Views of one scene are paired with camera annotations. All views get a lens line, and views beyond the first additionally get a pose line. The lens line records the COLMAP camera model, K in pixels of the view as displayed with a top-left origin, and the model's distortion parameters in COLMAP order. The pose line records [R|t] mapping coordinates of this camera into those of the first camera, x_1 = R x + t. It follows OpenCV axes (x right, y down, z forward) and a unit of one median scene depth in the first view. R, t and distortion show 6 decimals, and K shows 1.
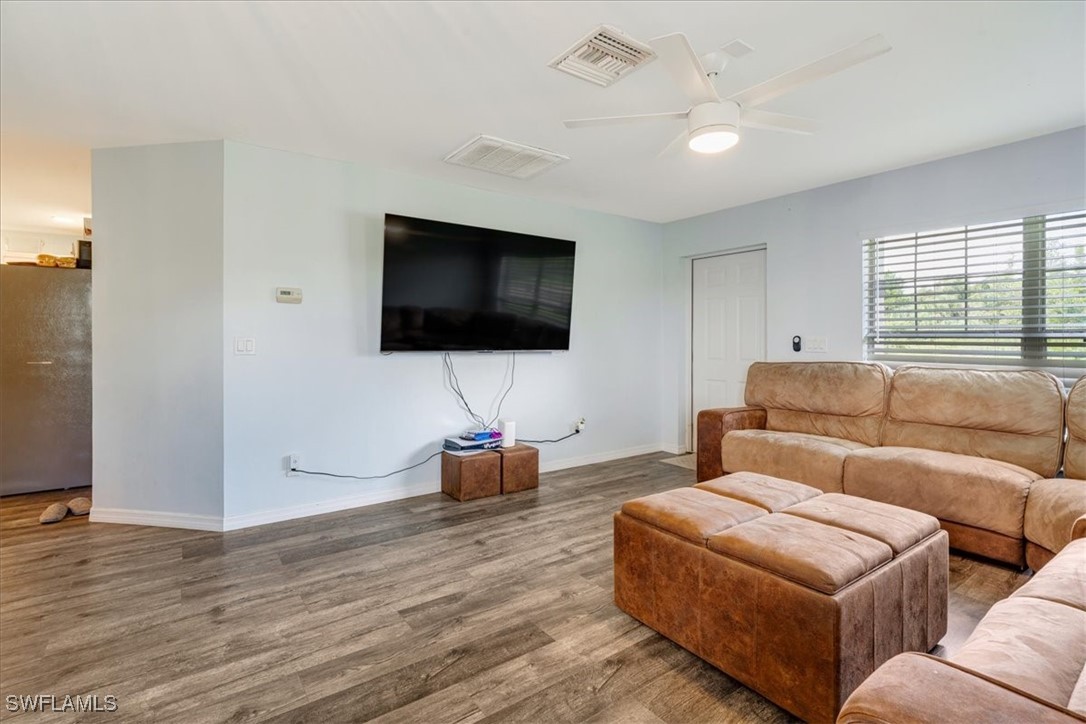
lens RADIAL K [[505.2, 0, 541.8], [0, 505.2, 356.9], [0, 0, 1]] dist [-0.014216, 0.003908]
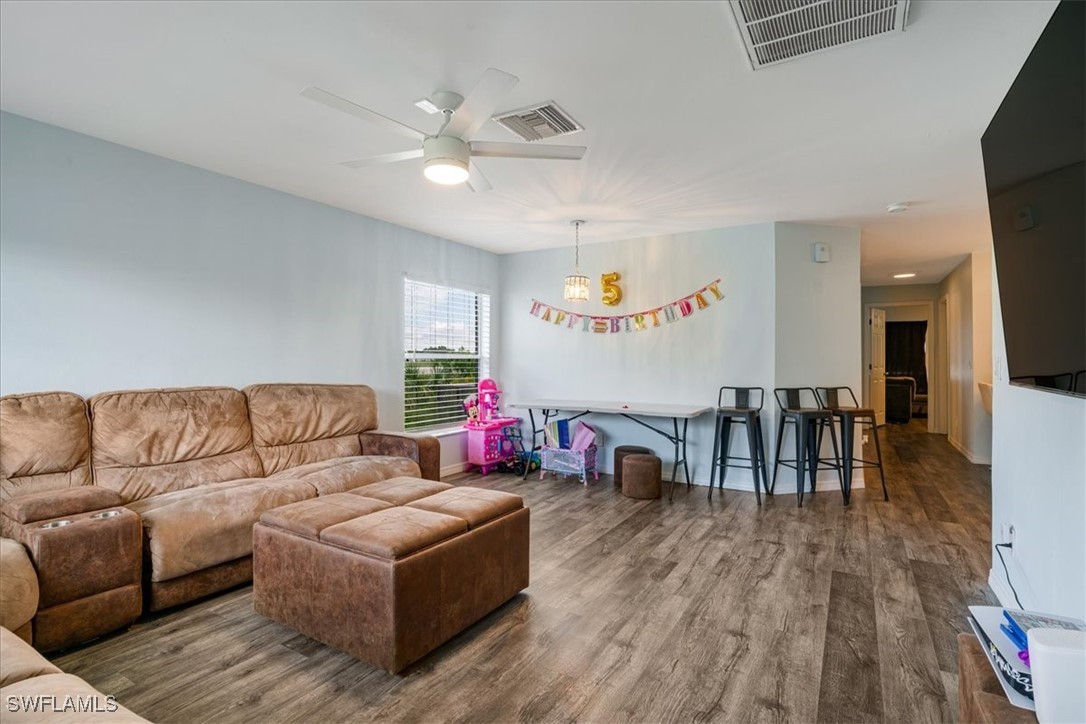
lens RADIAL K [[505.2, 0, 543.3], [0, 505.2, 358.7], [0, 0, 1]] dist [-0.014216, 0.003908]
pose [[-0.916291, -0.001169, -0.400512, 0.530142], [-0.013308, 0.999532, 0.027530, -0.067471], [0.400293, 0.030555, -0.915878, 1.870343]]
